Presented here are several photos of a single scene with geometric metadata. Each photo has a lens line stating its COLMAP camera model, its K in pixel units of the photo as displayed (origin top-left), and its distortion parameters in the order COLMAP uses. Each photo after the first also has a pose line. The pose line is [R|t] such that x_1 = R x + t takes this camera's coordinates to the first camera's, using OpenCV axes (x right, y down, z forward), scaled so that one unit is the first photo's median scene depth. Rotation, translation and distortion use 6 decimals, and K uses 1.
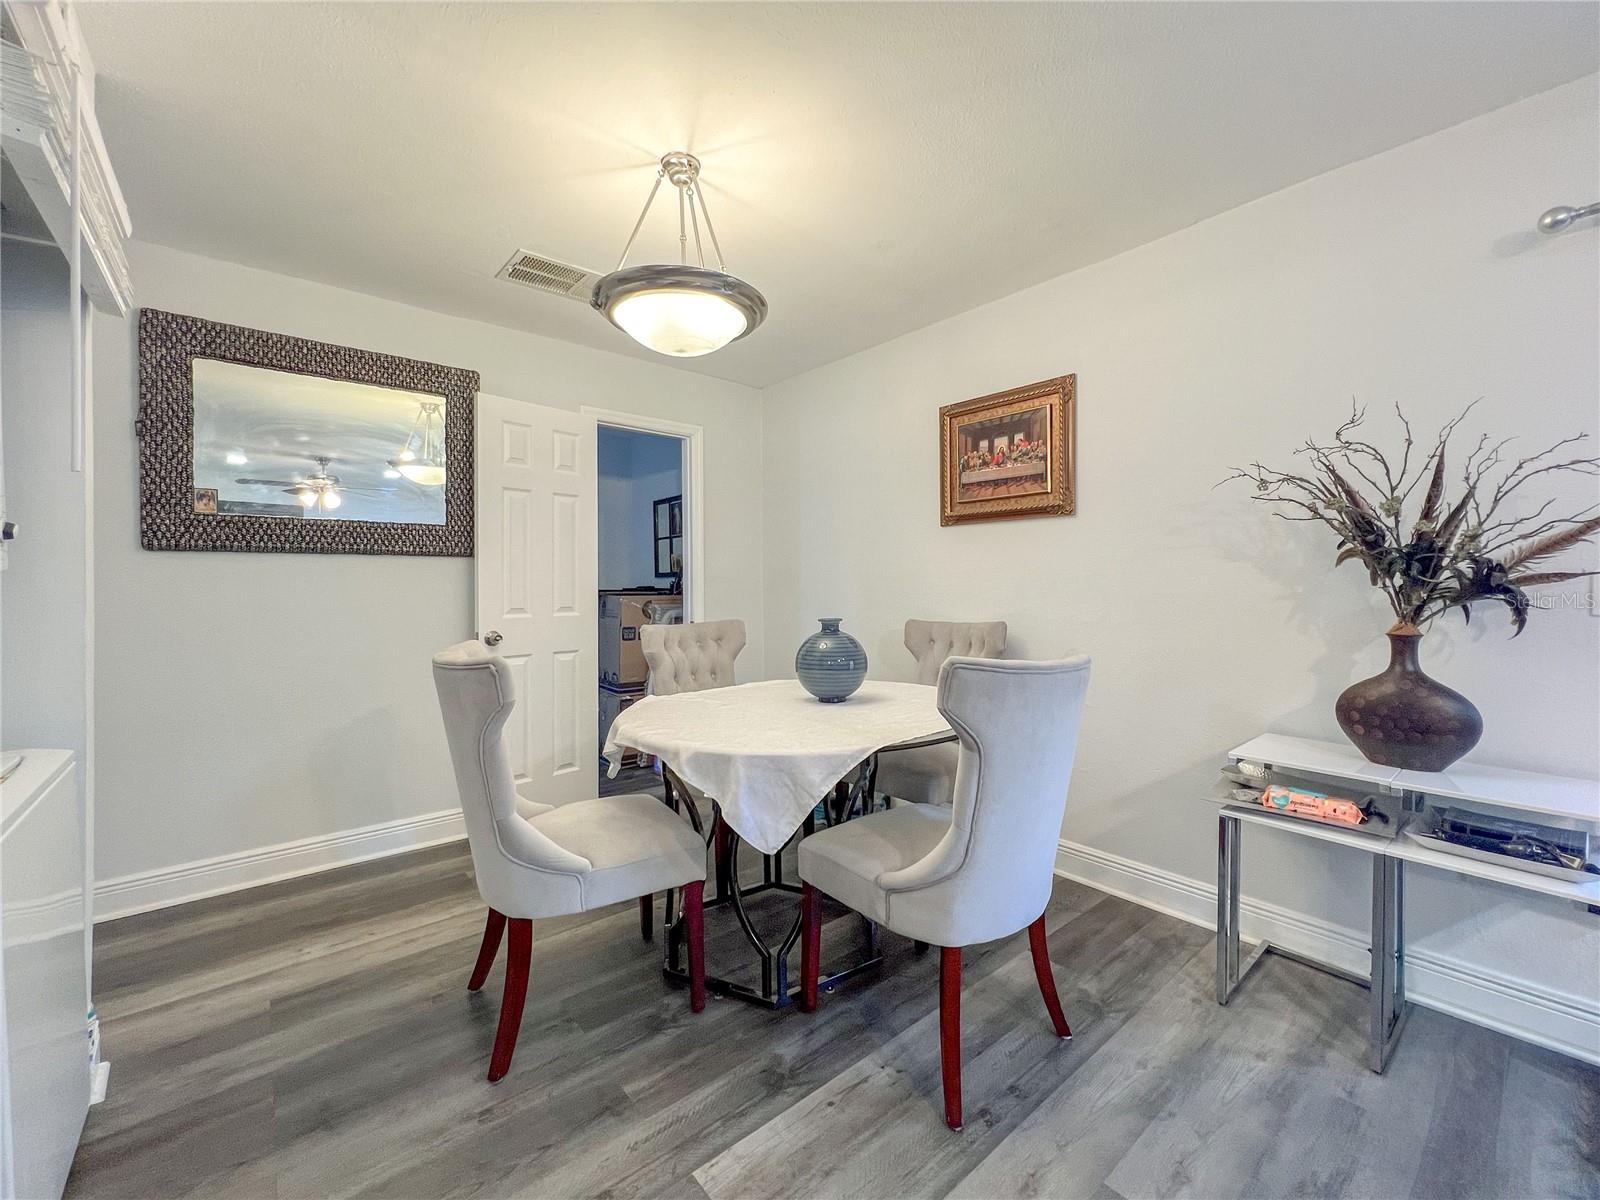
lens RADIAL K [[655.9, 0, 802.9], [0, 655.9, 584.7], [0, 0, 1]] dist [-0.004097, 0.000210]
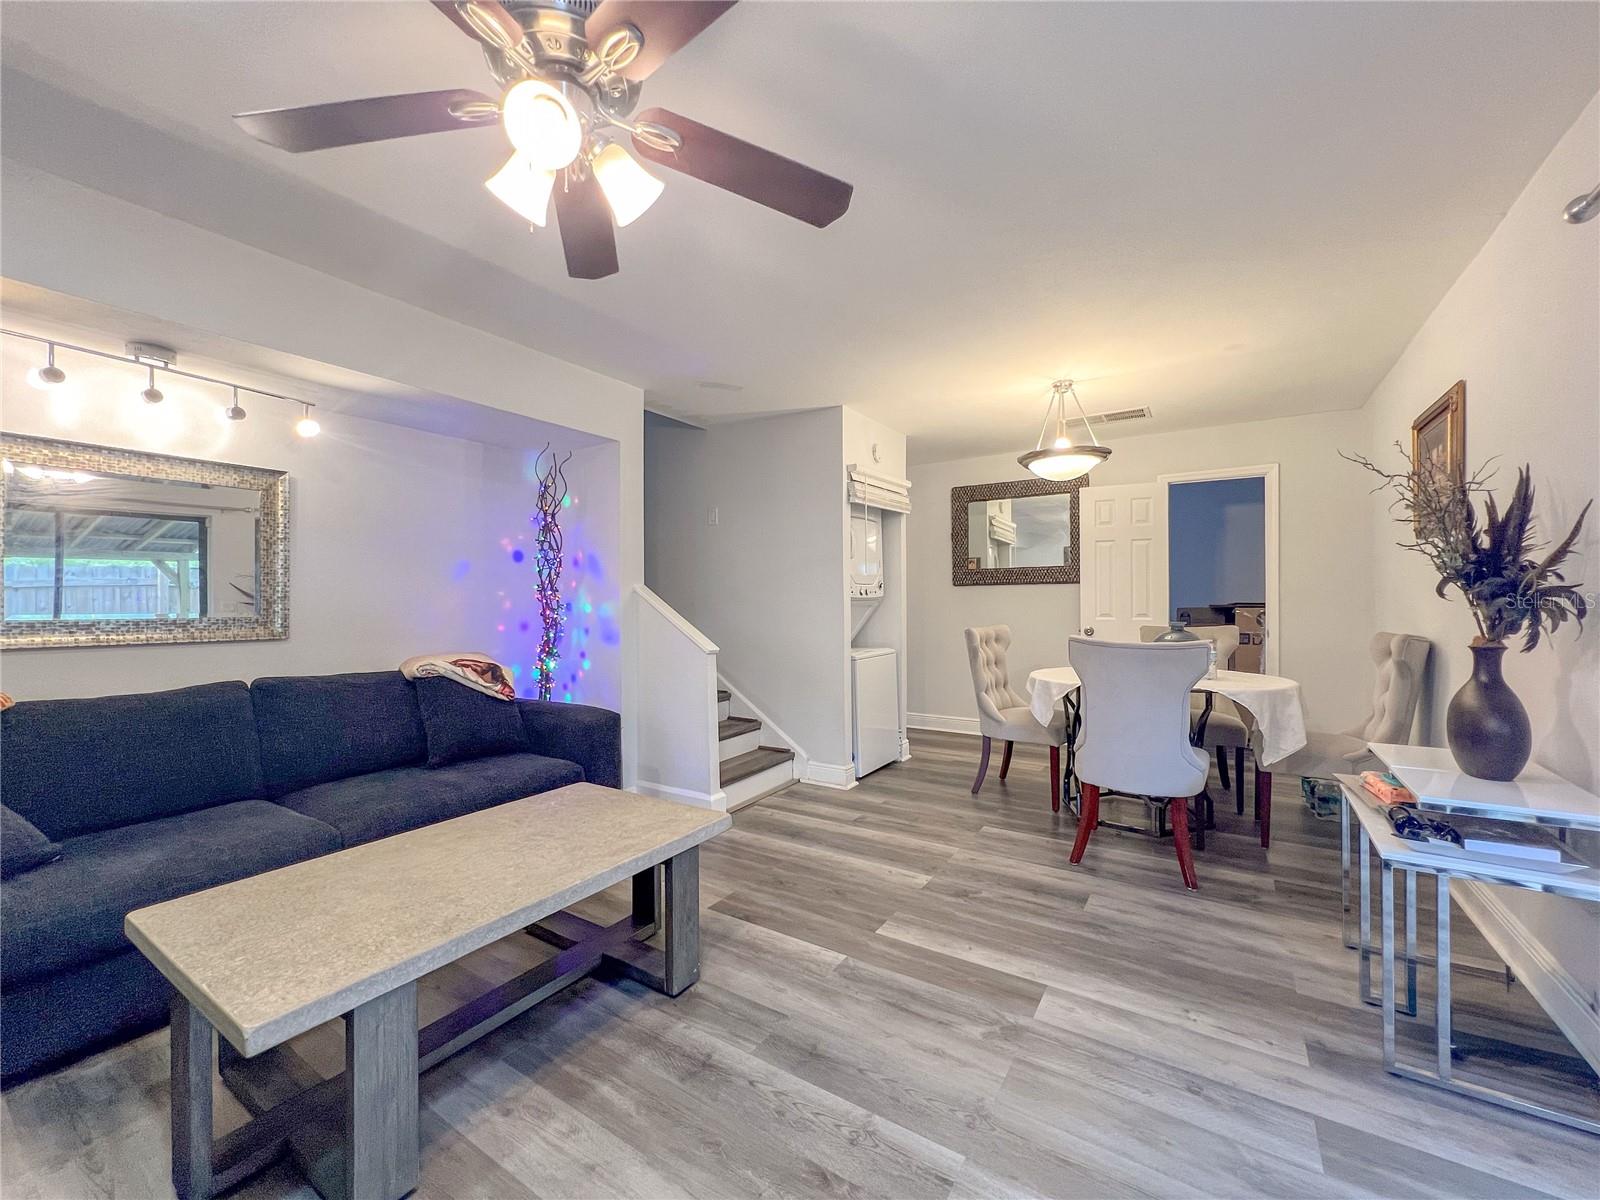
lens RADIAL K [[655.9, 0, 806.1], [0, 655.9, 590.8], [0, 0, 1]] dist [-0.004097, 0.000210]
pose [[0.285276, -0.015957, -0.958313, 1.146281], [0.005302, 0.999872, -0.015071, -0.000819], [0.958431, -0.000782, 0.285324, -0.224386]]
